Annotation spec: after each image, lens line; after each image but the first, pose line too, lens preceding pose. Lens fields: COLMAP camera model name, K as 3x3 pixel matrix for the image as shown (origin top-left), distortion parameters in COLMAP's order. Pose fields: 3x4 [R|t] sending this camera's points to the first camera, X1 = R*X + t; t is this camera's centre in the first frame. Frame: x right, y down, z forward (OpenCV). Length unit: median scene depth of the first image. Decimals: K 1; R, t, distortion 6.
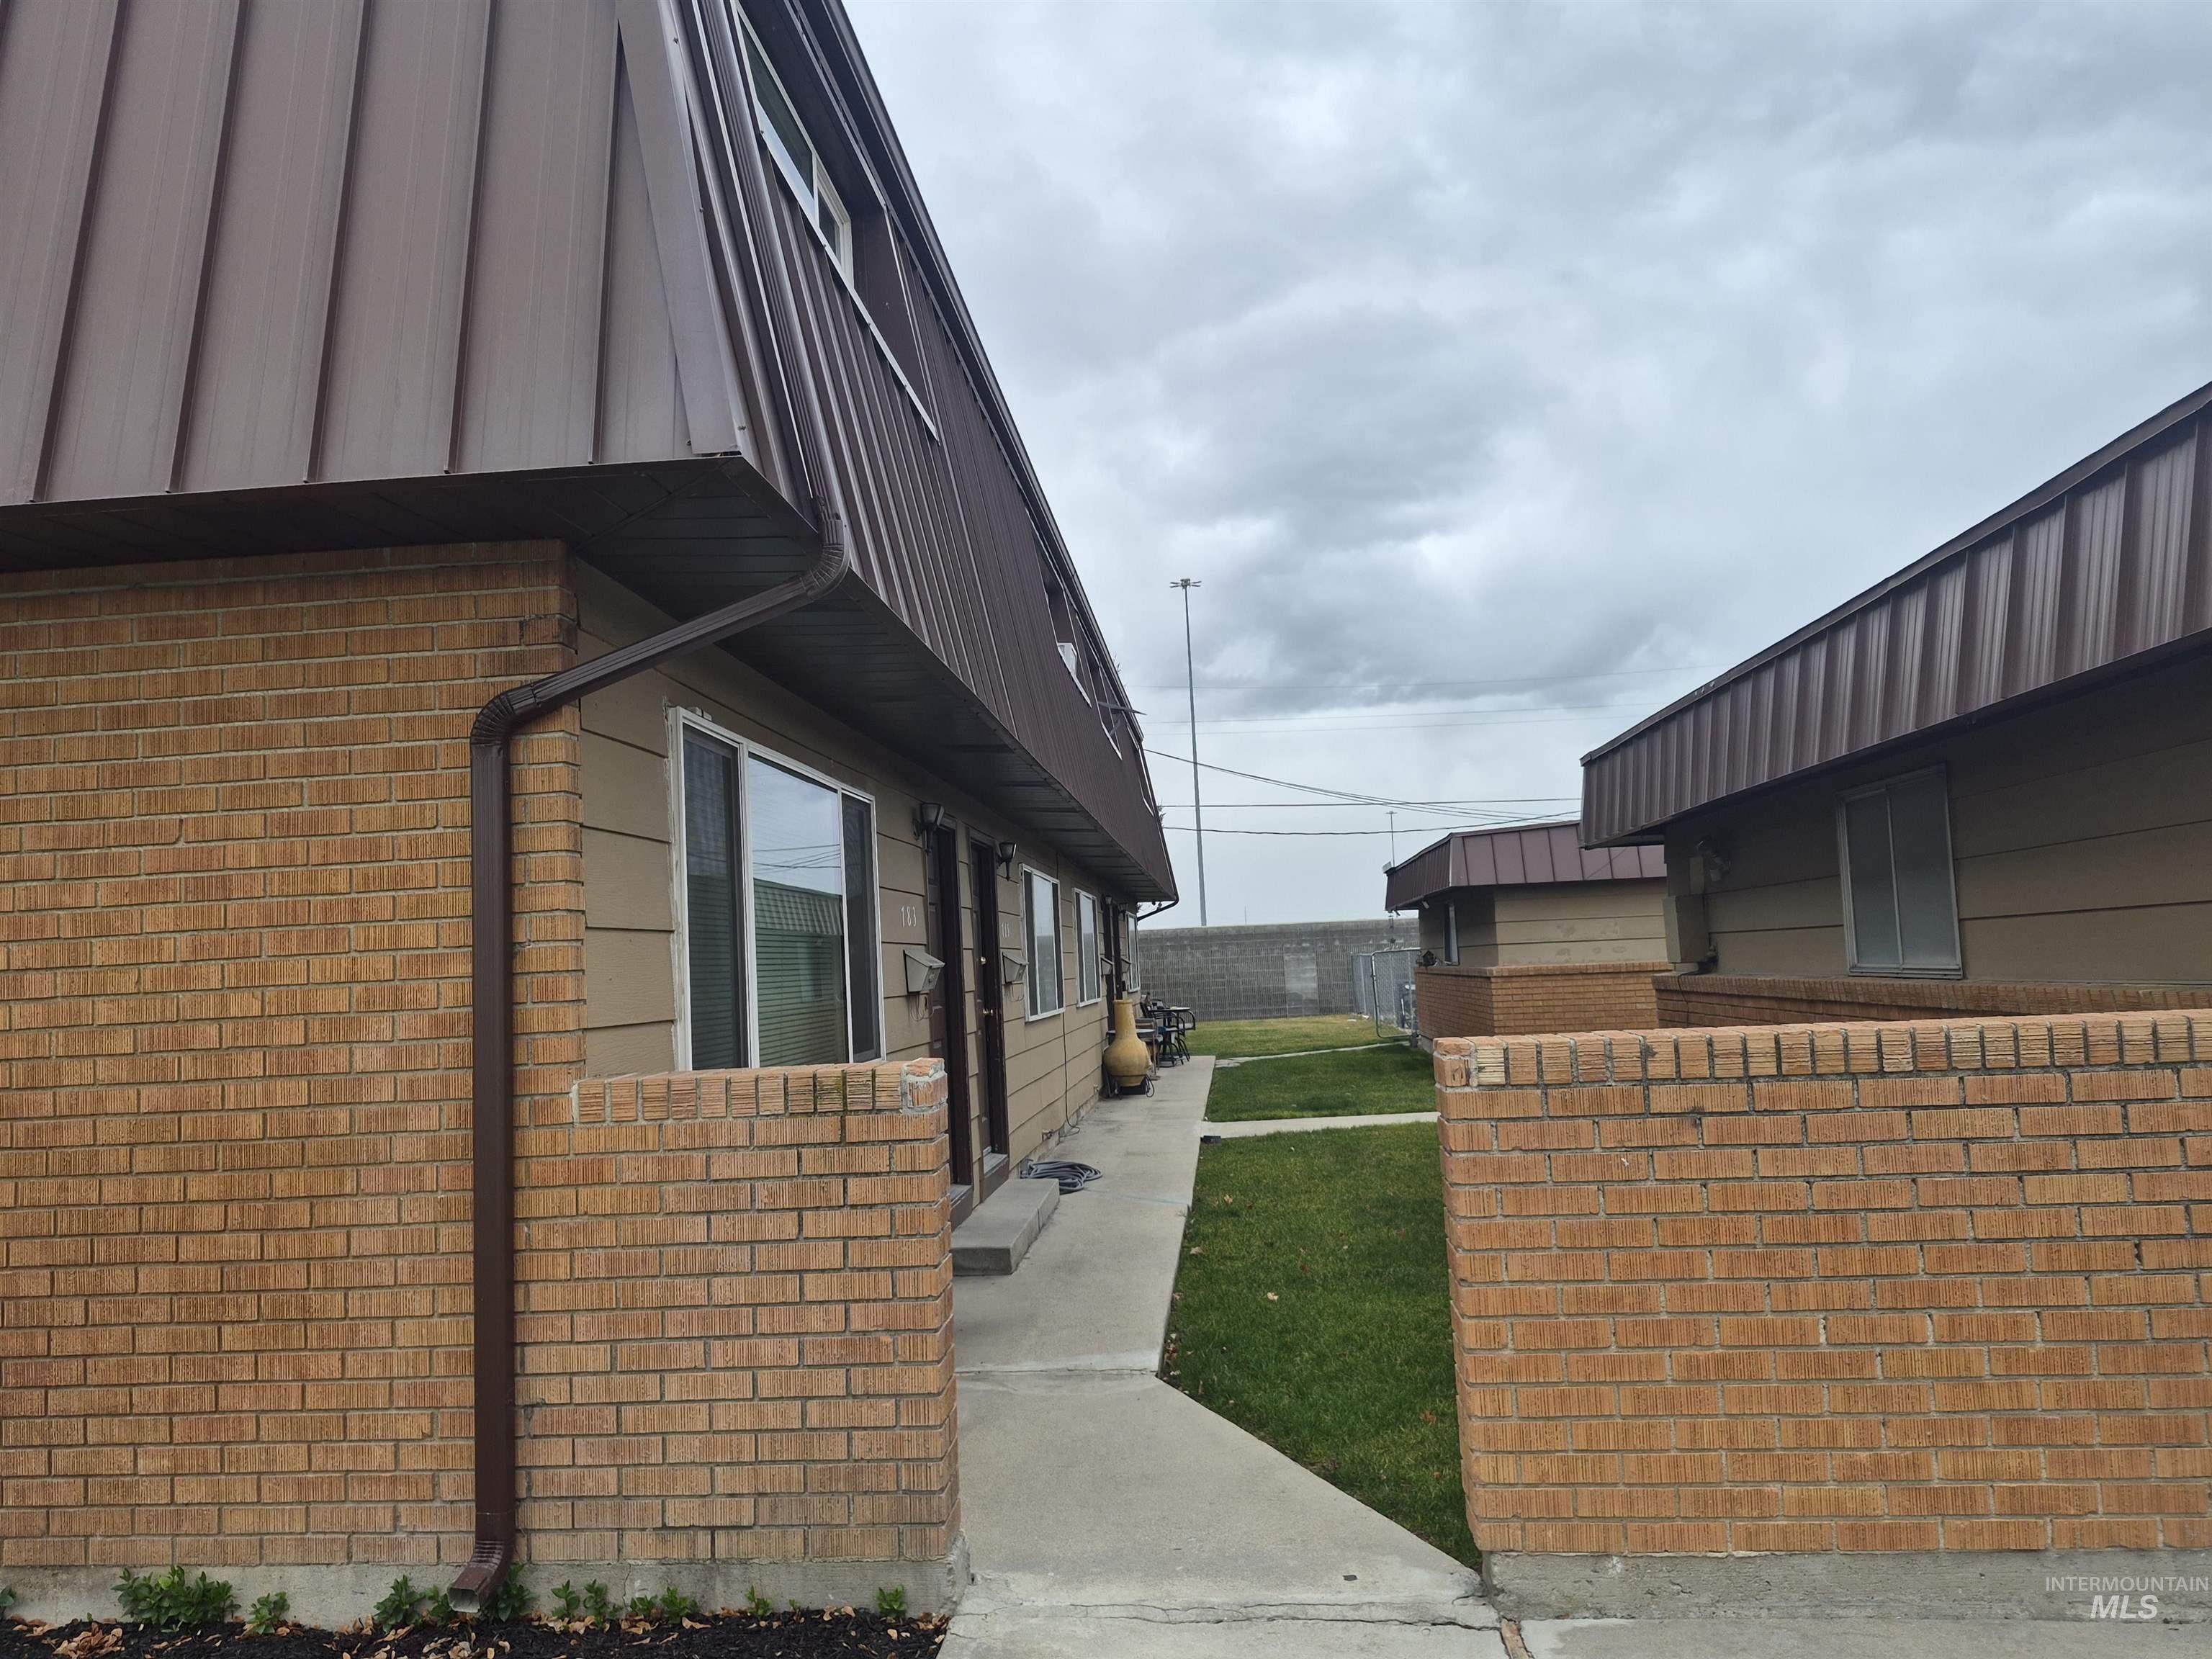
lens RADIAL K [[1501.2, 0, 1106.0], [0, 1501.2, 829.5], [0, 0, 1]] dist [0.069579, -0.000206]
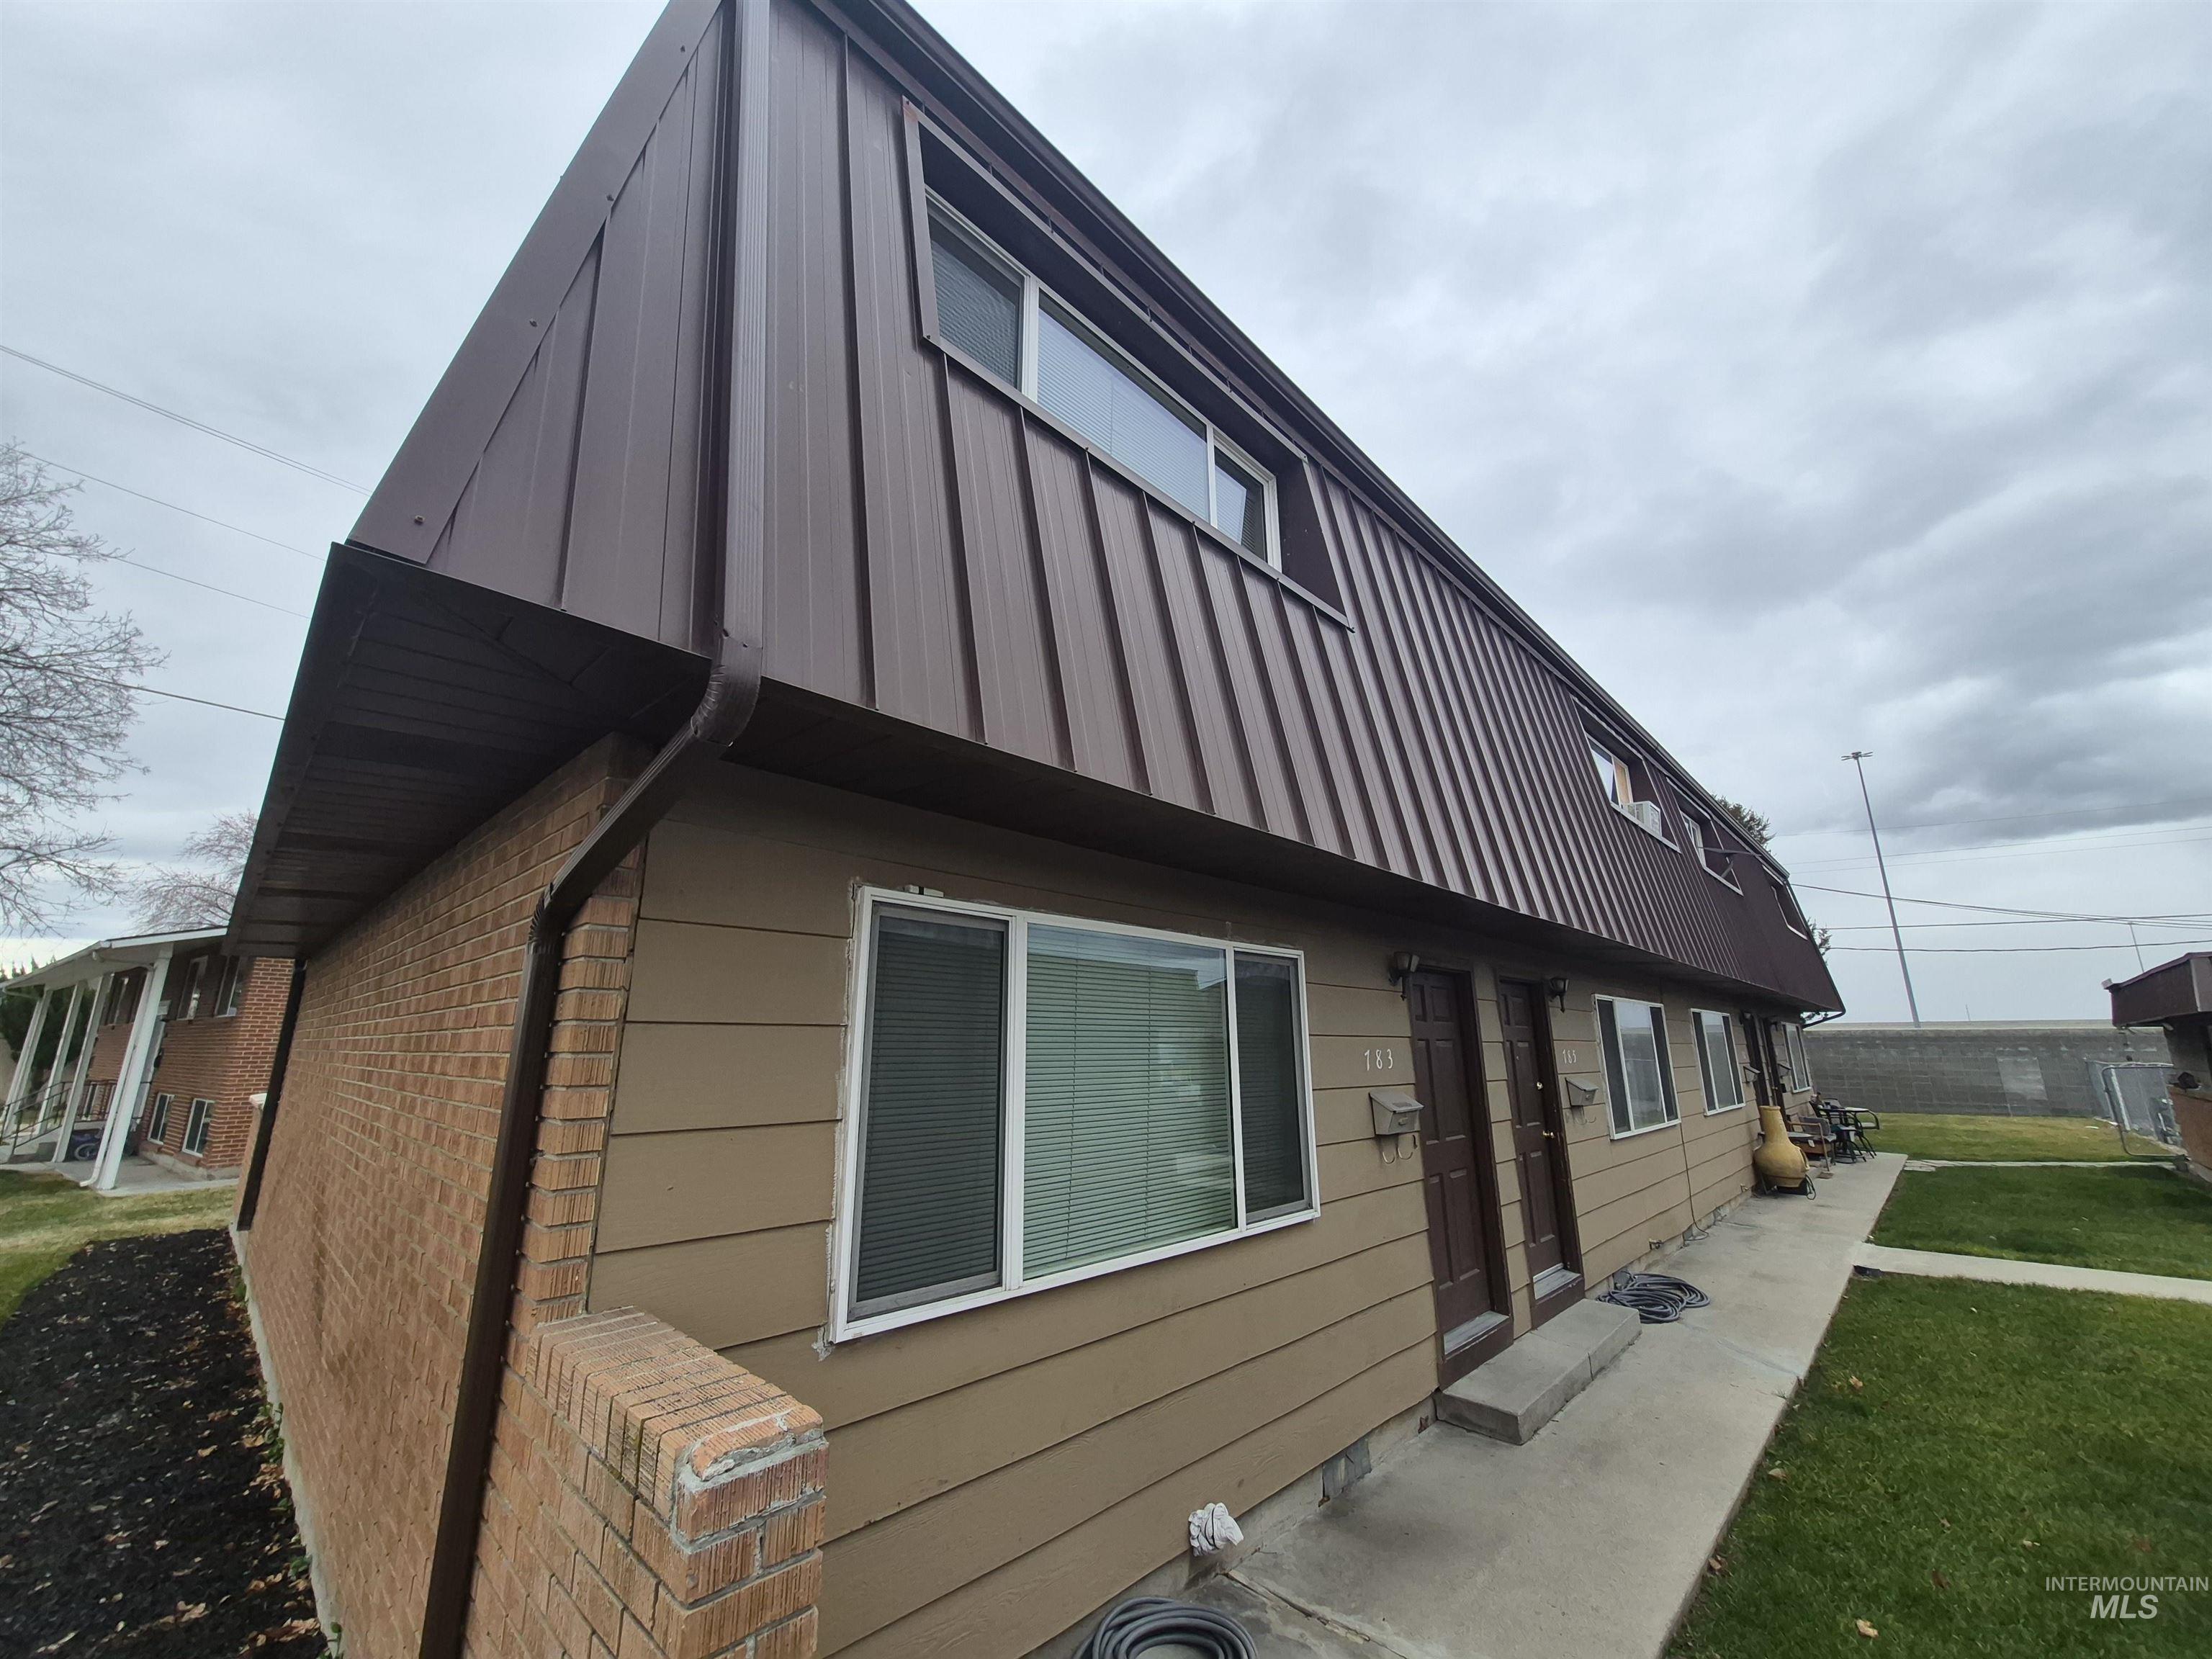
lens RADIAL K [[854.7, 0, 1106.0], [0, 854.7, 829.5], [0, 0, 1]] dist [0.000025, -0.000060]
pose [[0.773575, -0.105799, -0.624811, 0.055764], [0.017018, 0.989078, -0.146410, -0.008997], [0.633476, 0.102626, 0.766926, 0.183098]]
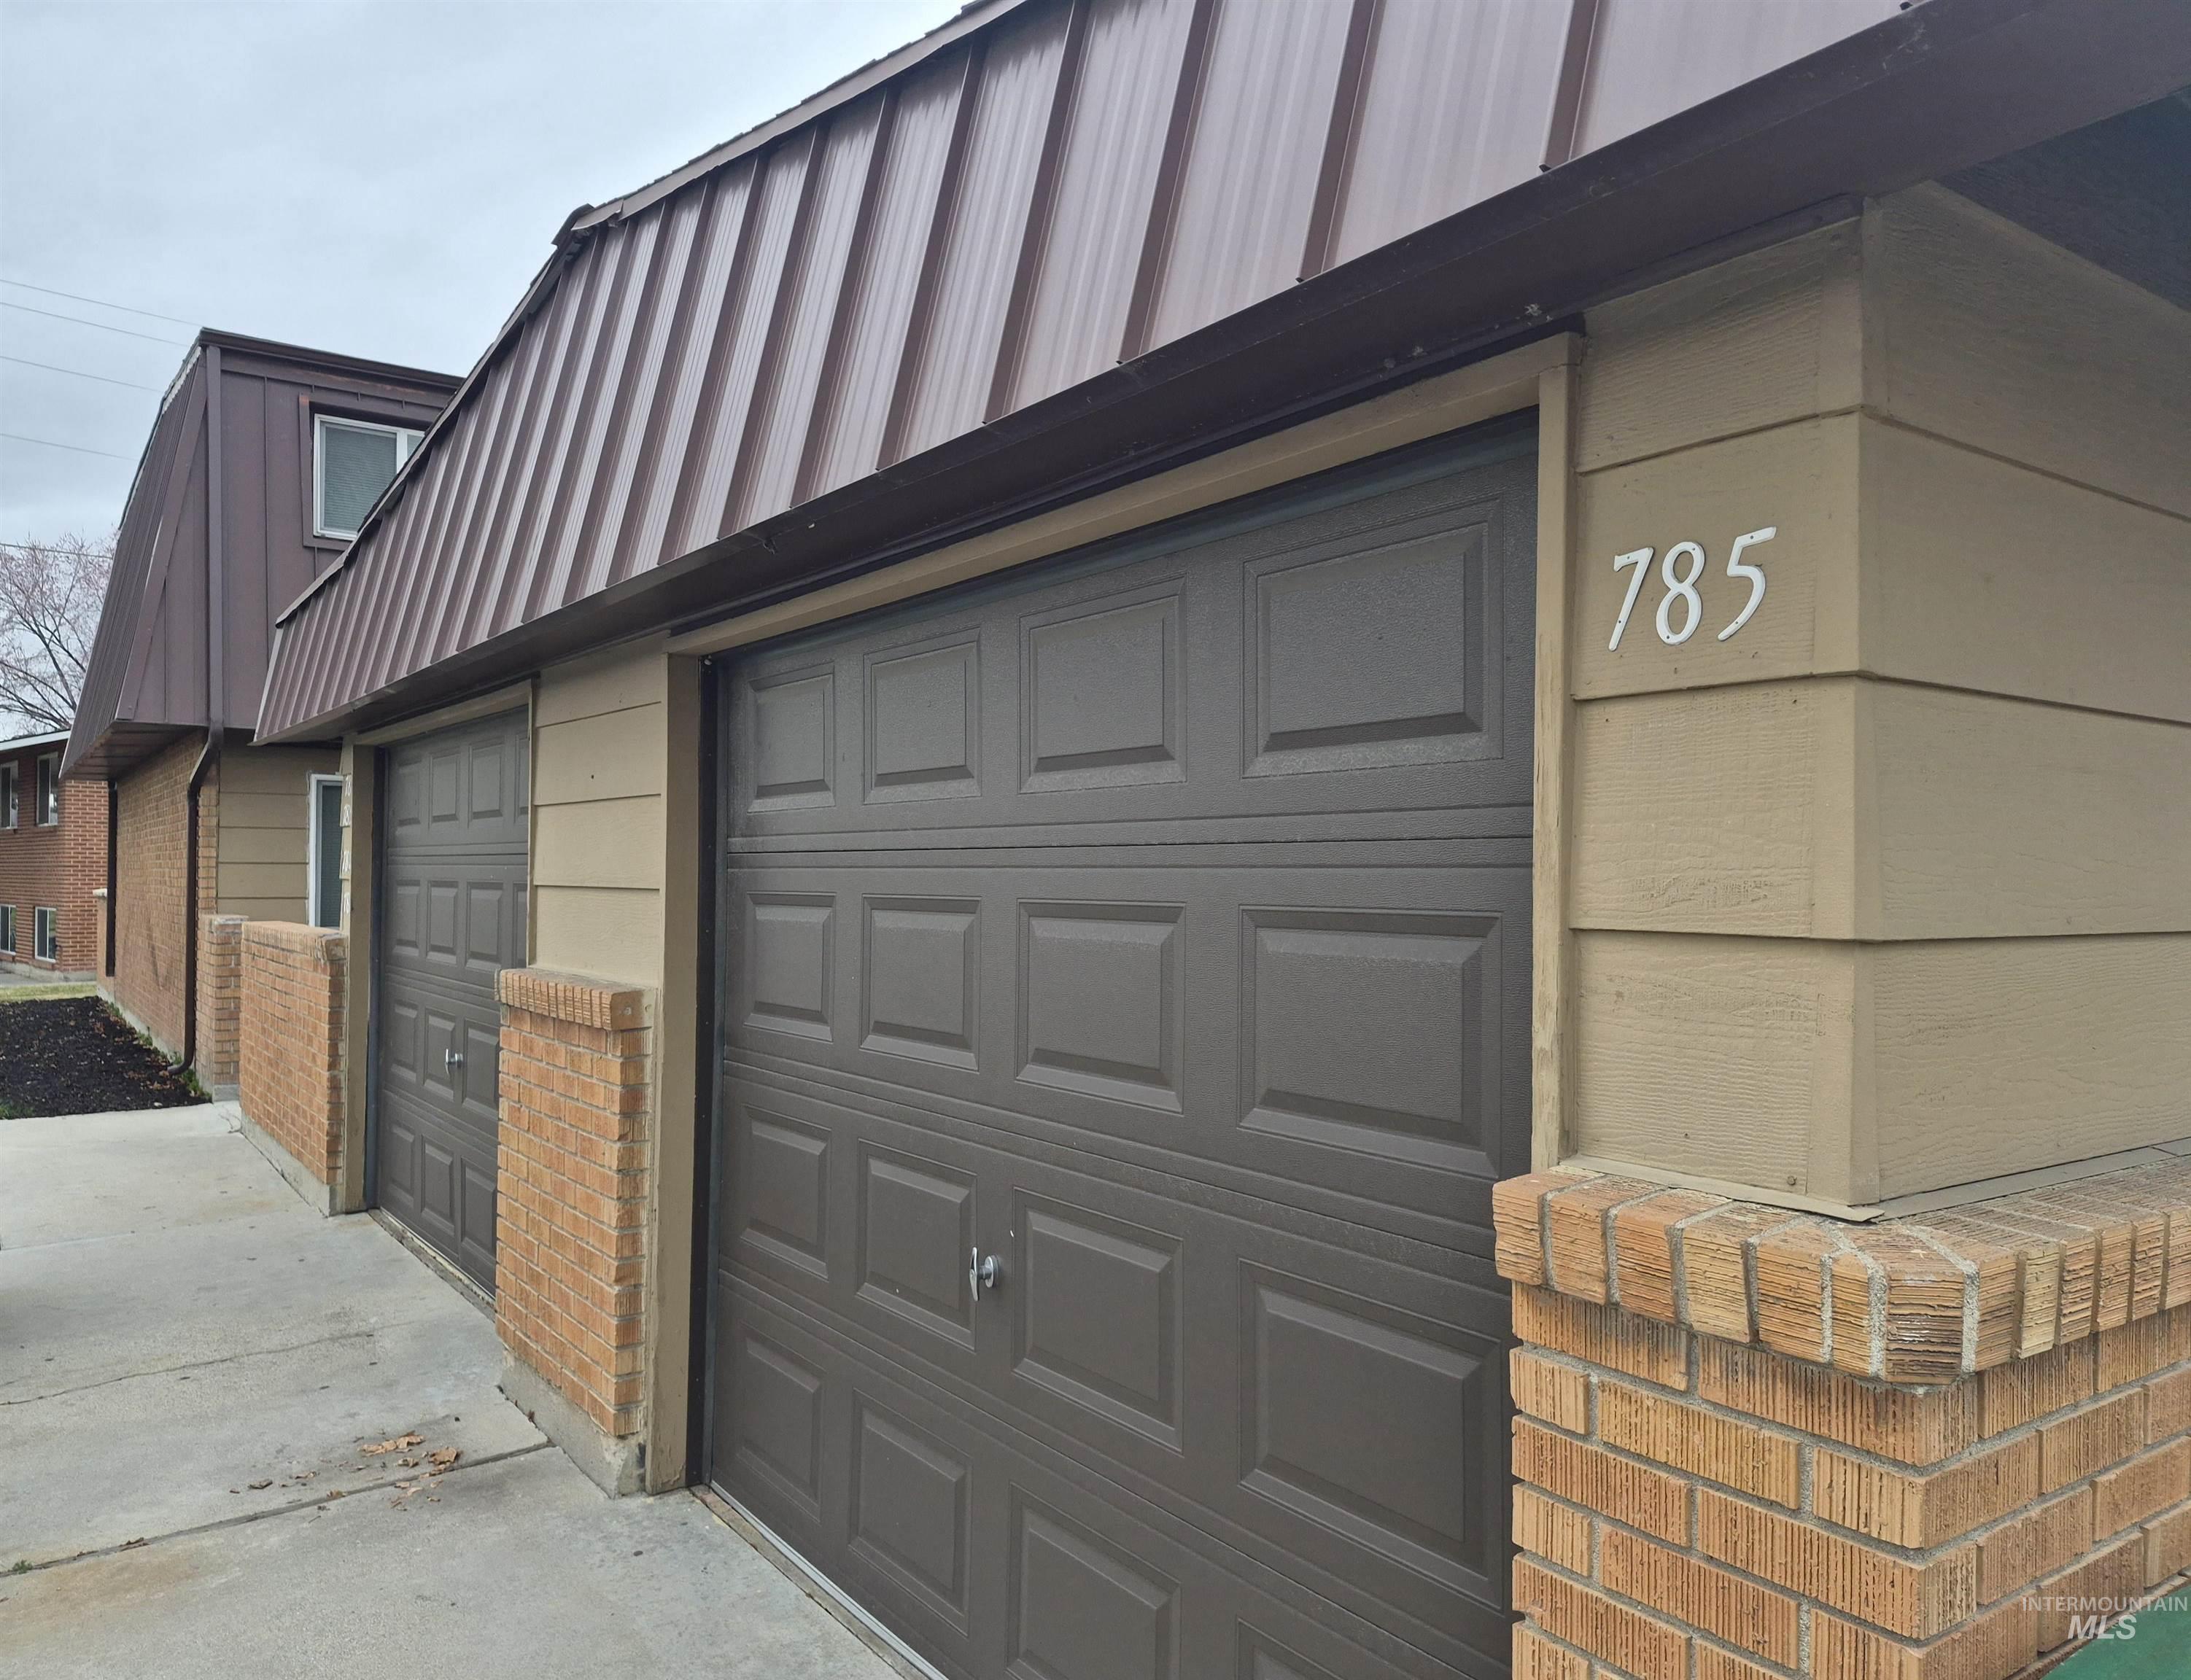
lens RADIAL K [[1552.8, 0, 1096.1], [0, 1552.8, 859.6], [0, 0, 1]] dist [0.001831, -0.001176]
pose [[0.648649, 0.046833, -0.759646, 0.701581], [0.023745, 0.996374, 0.081704, -0.033268], [0.760717, -0.071035, 0.645185, 0.087267]]
